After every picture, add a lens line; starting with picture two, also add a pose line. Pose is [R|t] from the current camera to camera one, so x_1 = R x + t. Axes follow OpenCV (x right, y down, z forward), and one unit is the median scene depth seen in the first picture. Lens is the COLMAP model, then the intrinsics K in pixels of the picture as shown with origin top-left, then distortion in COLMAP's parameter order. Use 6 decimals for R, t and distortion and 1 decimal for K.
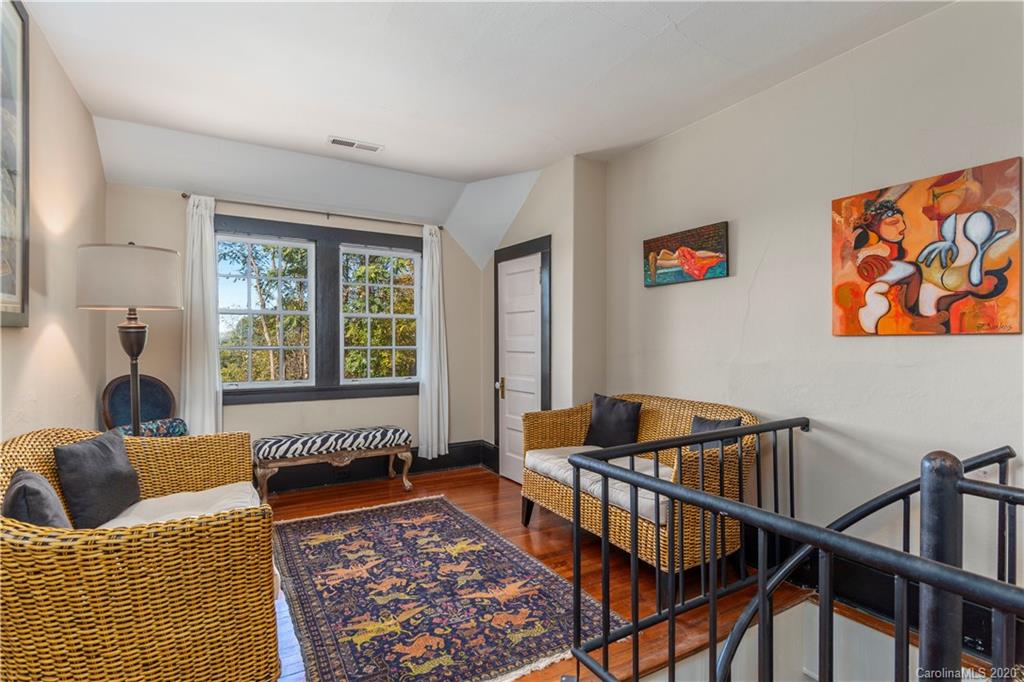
lens RADIAL K [[508.2, 0, 511.8], [0, 508.2, 342.7], [0, 0, 1]] dist [0.002306, 0.000313]
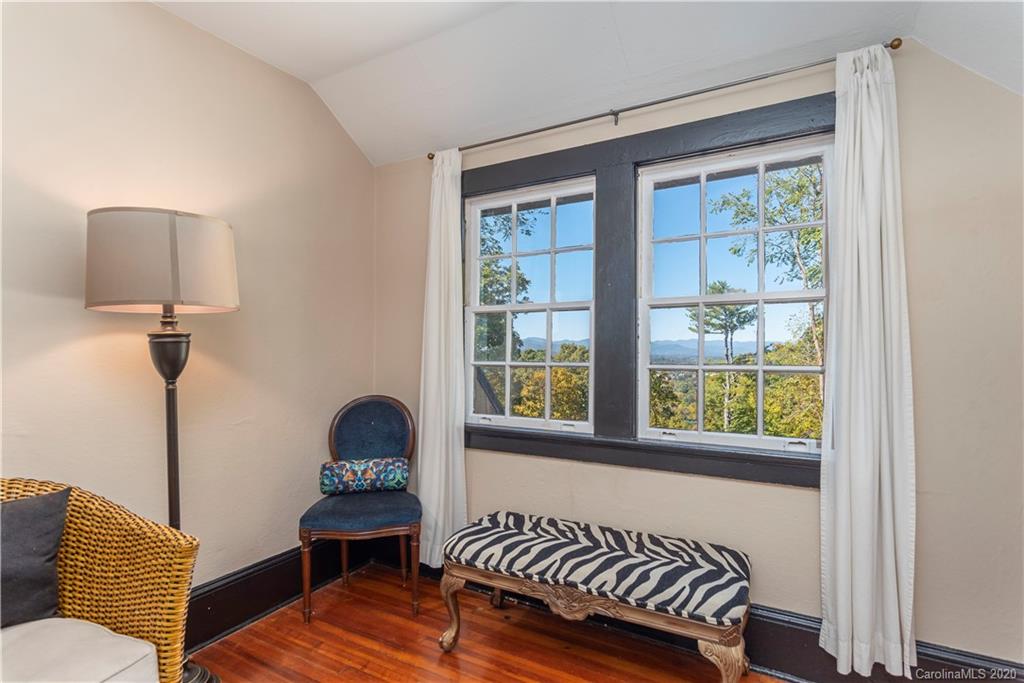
lens RADIAL K [[508.2, 0, 516.6], [0, 508.2, 345.7], [0, 0, 1]] dist [0.002306, 0.000313]
pose [[0.493981, -0.010386, -0.869410, 0.052189], [0.000975, 0.999935, -0.011391, -0.005016], [0.869472, 0.004779, 0.493959, 0.705813]]
